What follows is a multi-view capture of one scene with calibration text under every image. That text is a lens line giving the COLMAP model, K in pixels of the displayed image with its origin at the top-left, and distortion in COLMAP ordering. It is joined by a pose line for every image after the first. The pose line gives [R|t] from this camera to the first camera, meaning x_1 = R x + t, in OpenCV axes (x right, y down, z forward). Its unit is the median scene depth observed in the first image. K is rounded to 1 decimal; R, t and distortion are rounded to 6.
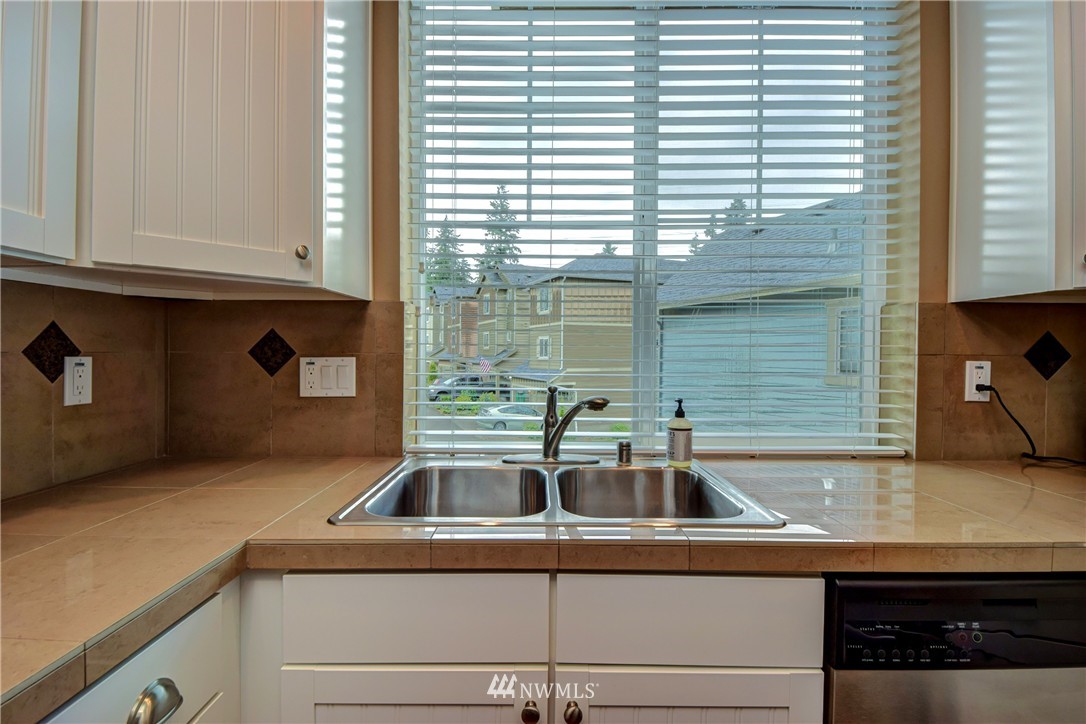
lens RADIAL K [[502.7, 0, 542.0], [0, 502.7, 348.2], [0, 0, 1]] dist [-0.000137, -0.000039]
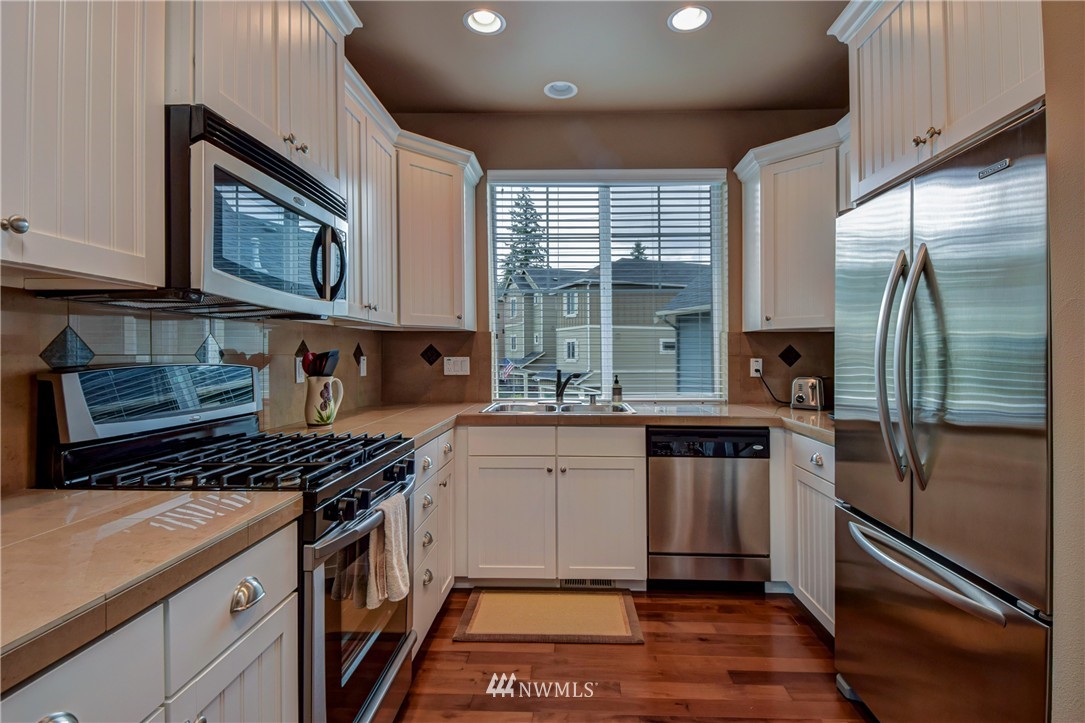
lens RADIAL K [[529.6, 0, 559.5], [0, 529.6, 358.3], [0, 0, 1]] dist [0.019103, -0.000020]
pose [[0.999805, -0.000667, -0.019757, 0.063364], [0.000829, 0.999966, 0.008198, 0.005818], [0.019751, -0.008213, 0.999771, -1.310297]]
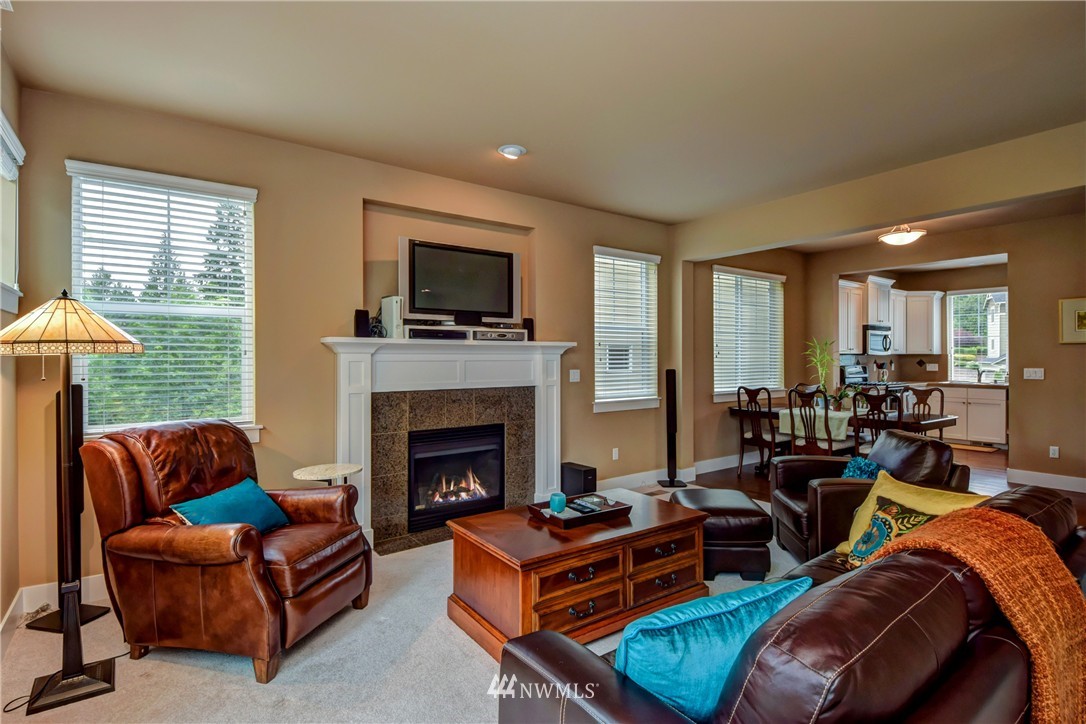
lens RADIAL K [[526.9, 0, 543.0], [0, 526.9, 362.0], [0, 0, 1]] dist [0.001150, -0.015715]
pose [[0.589579, 0.004466, -0.807698, 1.833216], [0.000603, 0.999982, 0.005969, -0.044429], [0.807711, -0.004006, 0.589566, -6.259245]]
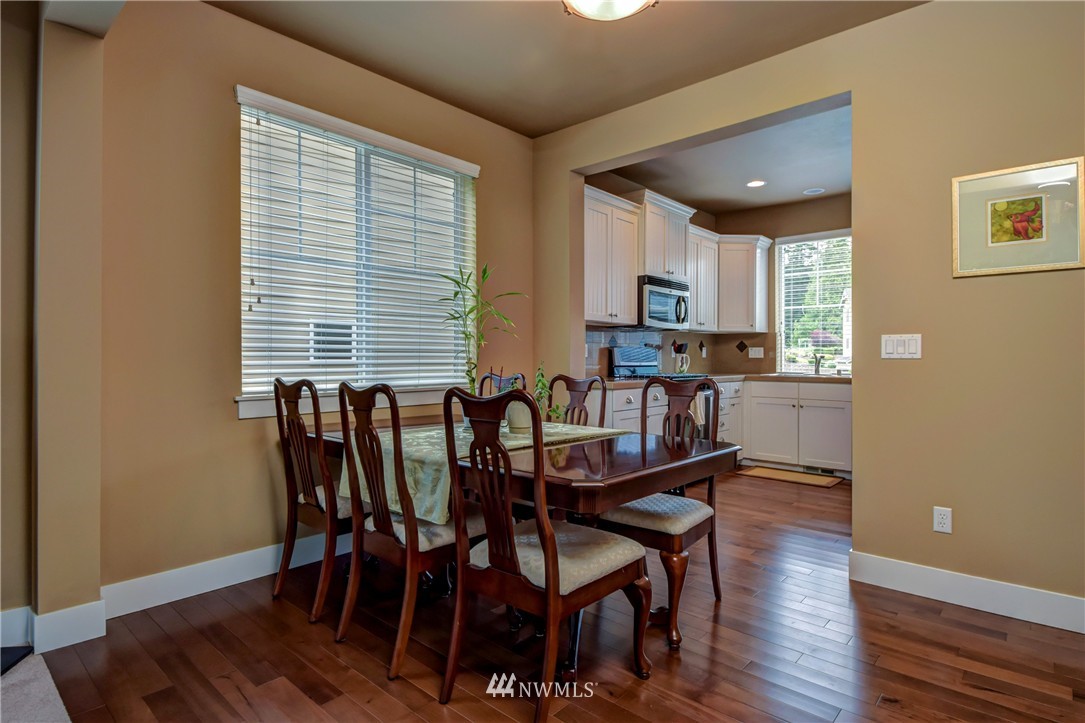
lens RADIAL K [[567.6, 0, 542.5], [0, 567.6, 361.5], [0, 0, 1]] dist [-0.001749, -0.000152]
pose [[0.749163, 0.004488, -0.662370, 1.244151], [-0.001102, 0.999984, 0.005529, 0.104161], [0.662384, -0.003413, 0.749156, -3.387477]]
